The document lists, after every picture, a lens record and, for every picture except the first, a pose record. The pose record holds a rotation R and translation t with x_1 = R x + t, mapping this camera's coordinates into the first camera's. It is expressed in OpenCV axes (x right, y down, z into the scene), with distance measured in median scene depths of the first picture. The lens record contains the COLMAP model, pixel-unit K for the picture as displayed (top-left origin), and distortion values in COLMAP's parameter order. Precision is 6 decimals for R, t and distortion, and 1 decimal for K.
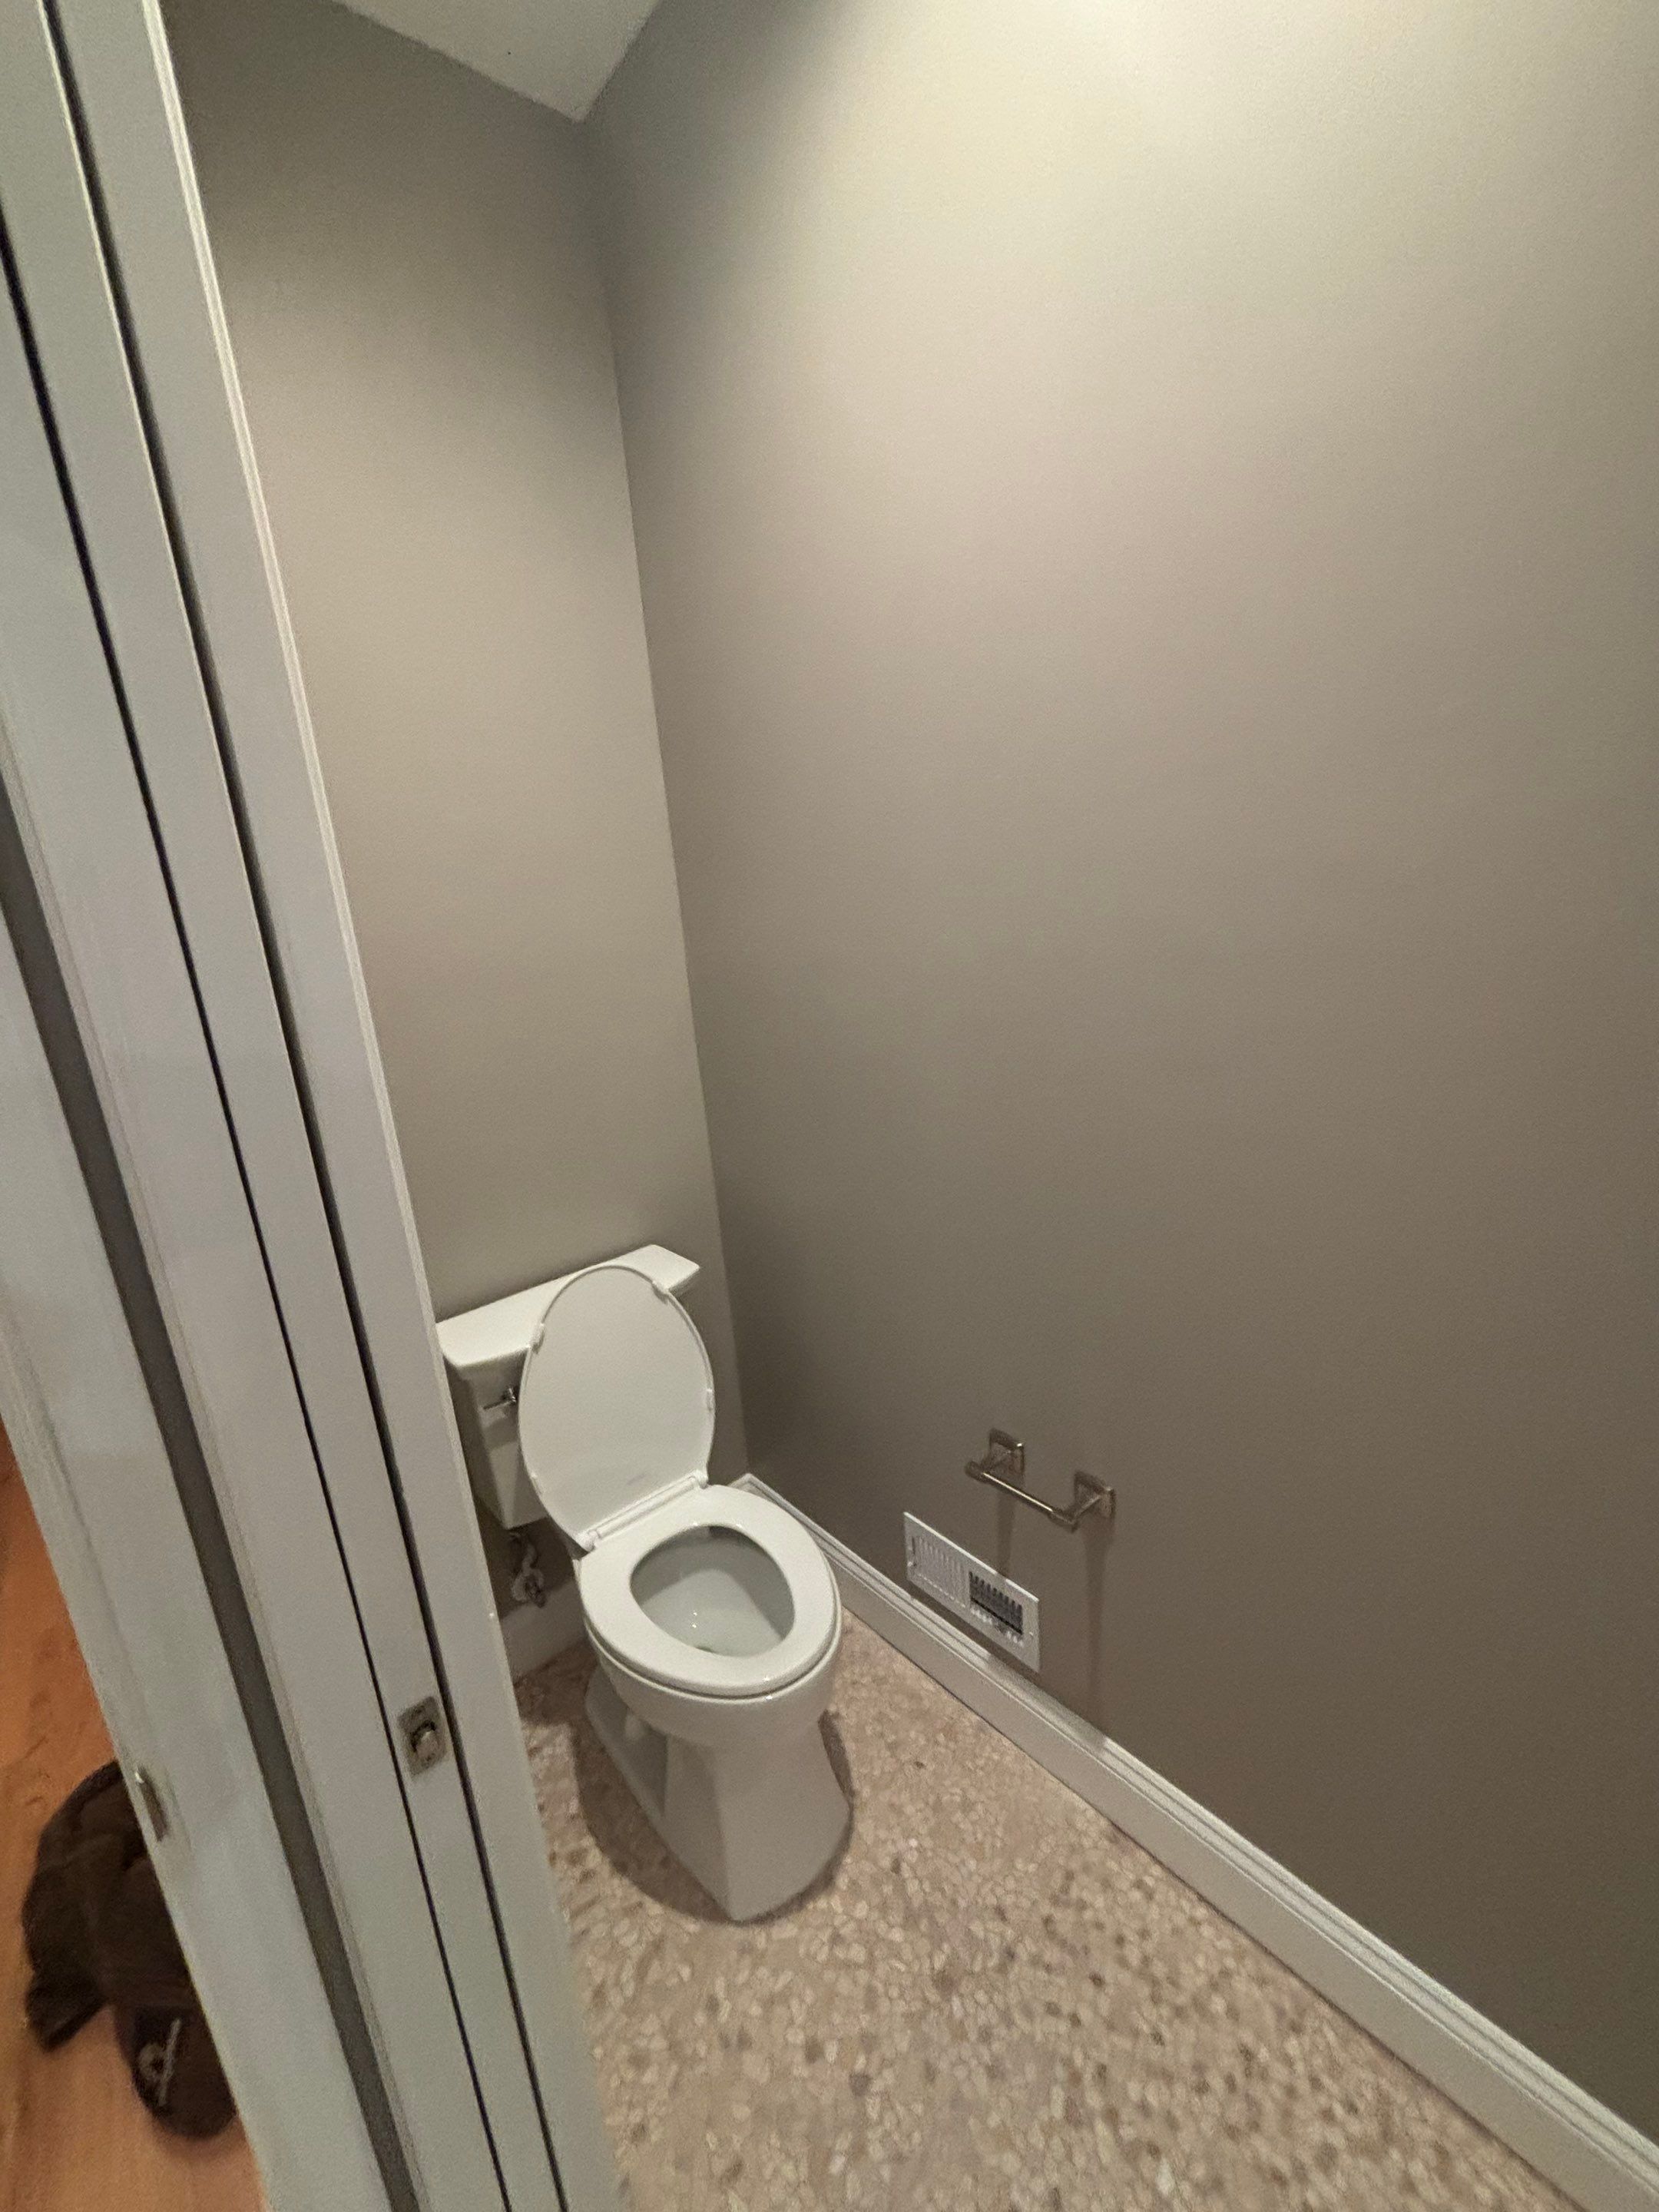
lens RADIAL K [[901.6, 0, 837.0], [0, 901.6, 1104.4], [0, 0, 1]] dist [-0.019578, 0.012767]
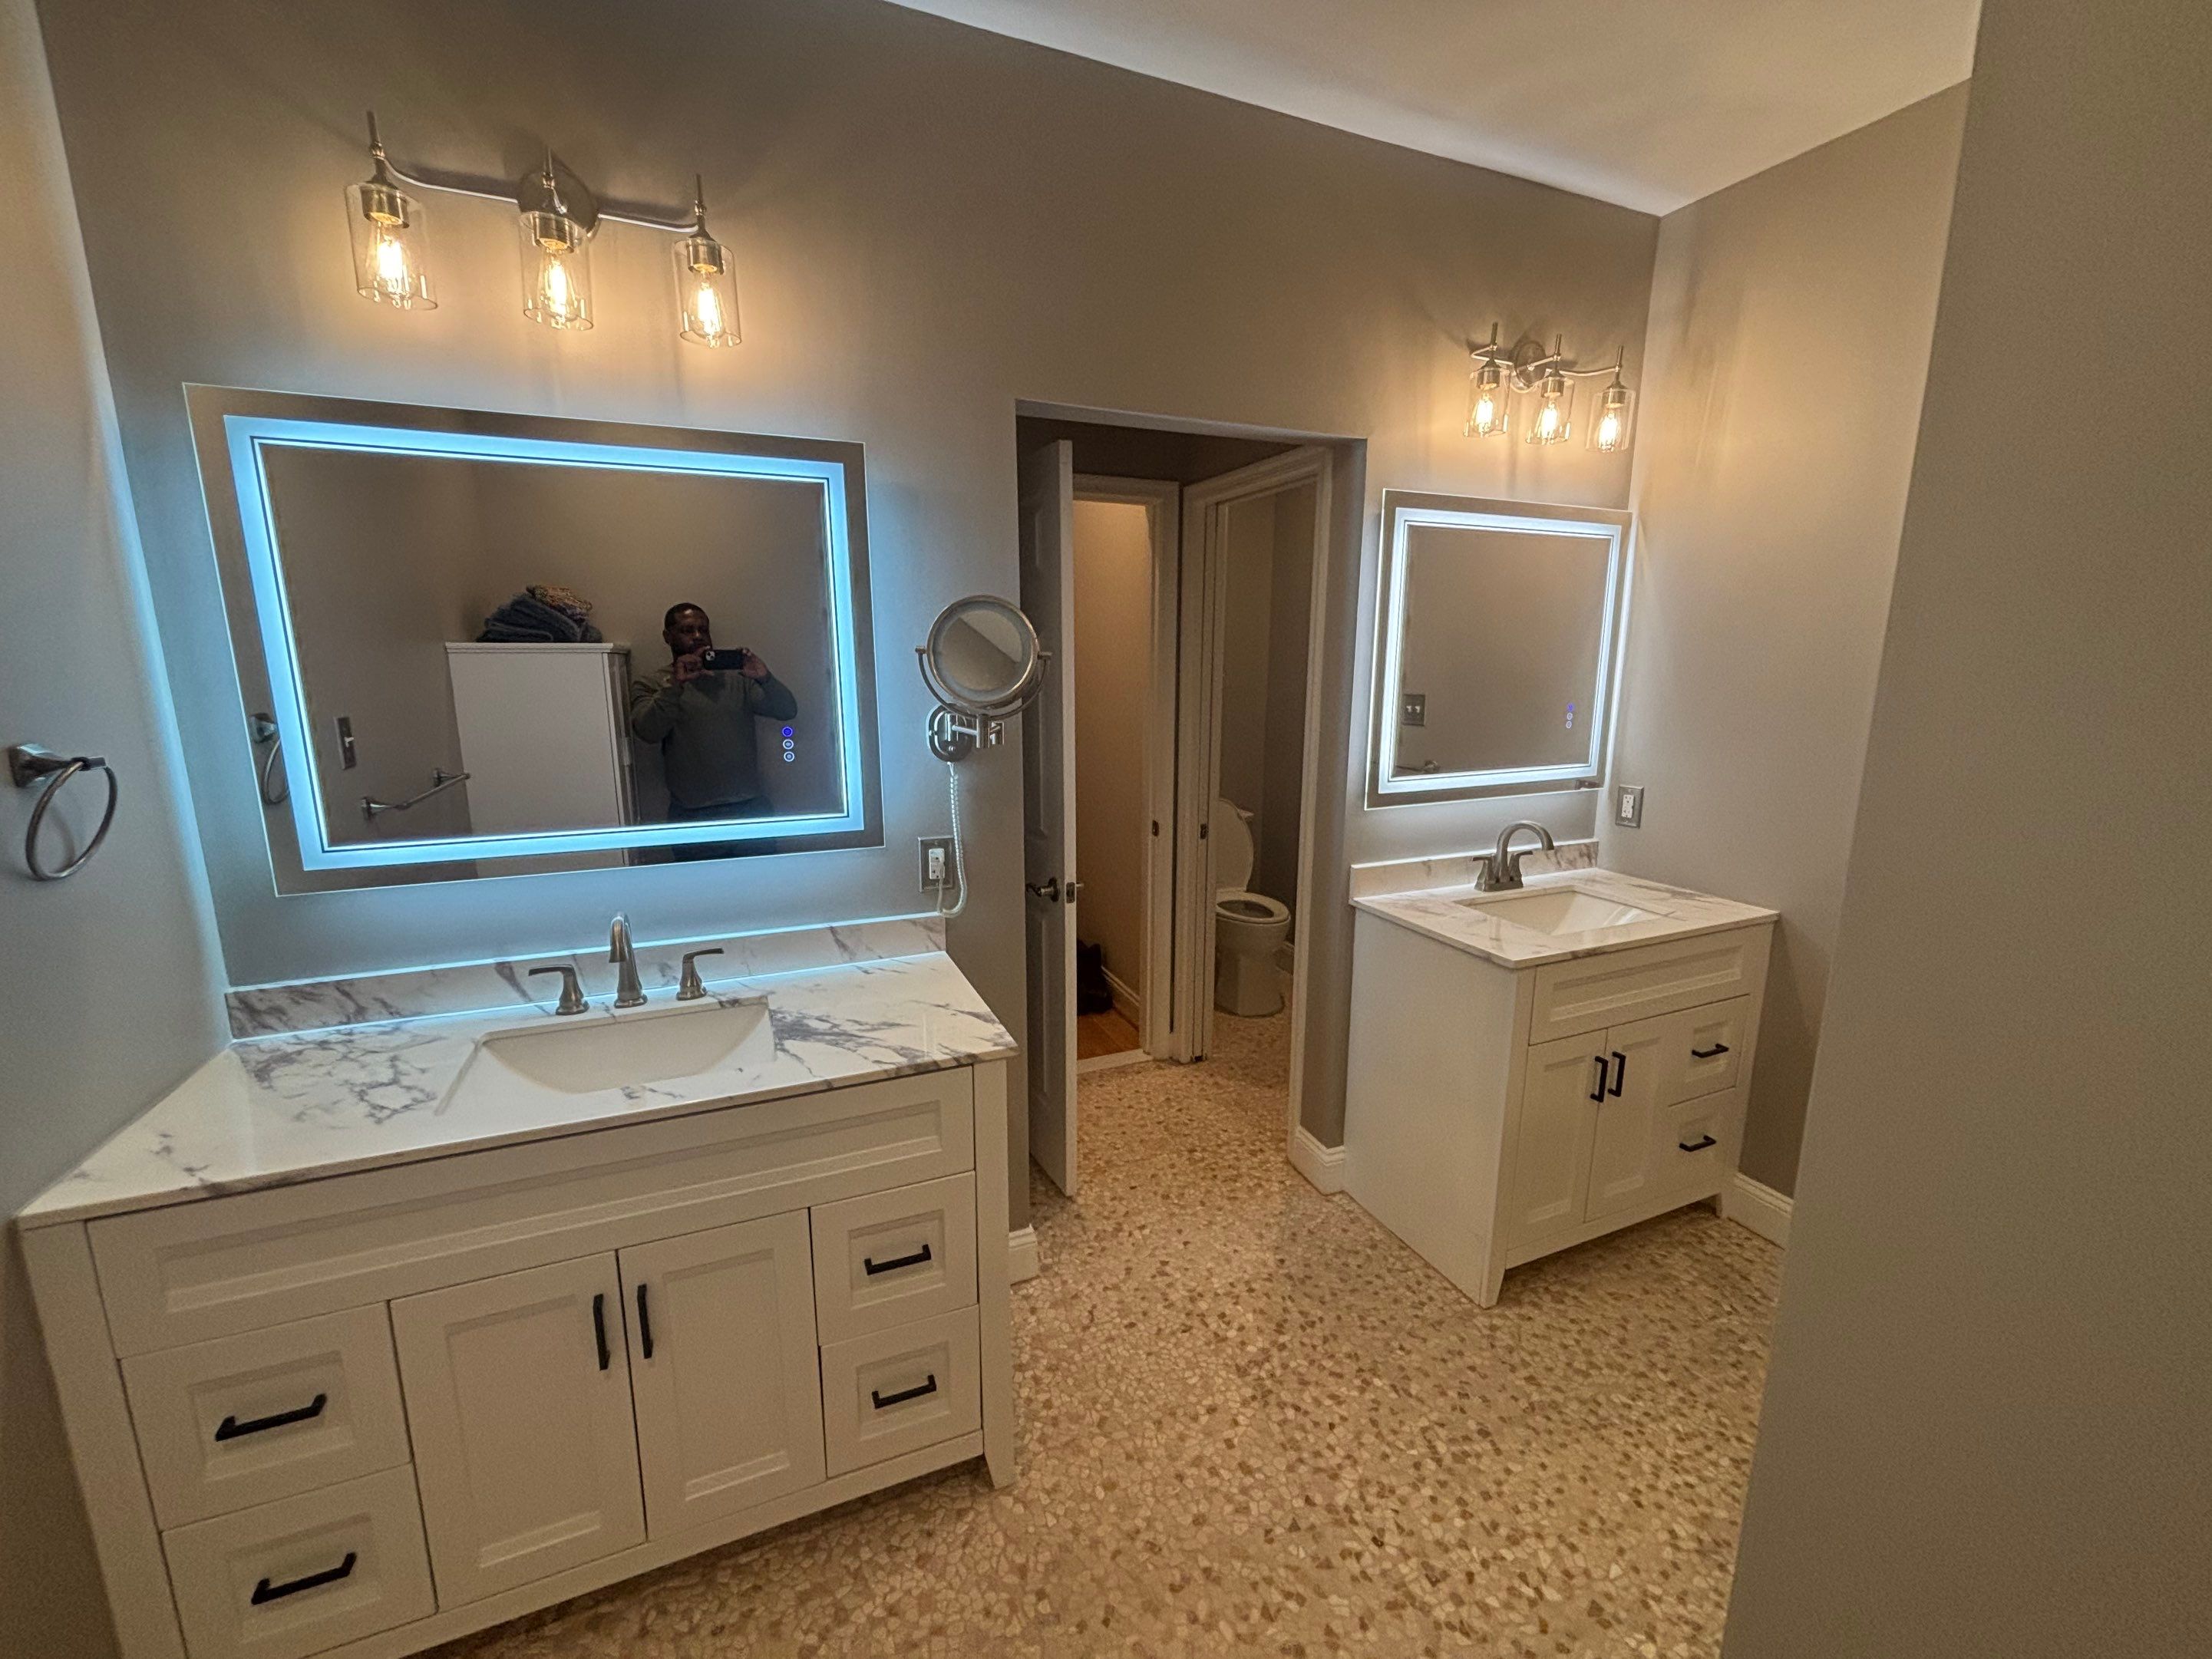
lens RADIAL K [[901.5, 0, 1104.2], [0, 901.5, 826.9], [0, 0, 1]] dist [-0.019578, 0.012767]
pose [[0.946576, 0.142317, -0.289379, 0.200281], [-0.155386, 0.987596, -0.022575, 0.384566], [0.282577, 0.066334, 0.956948, -1.698201]]
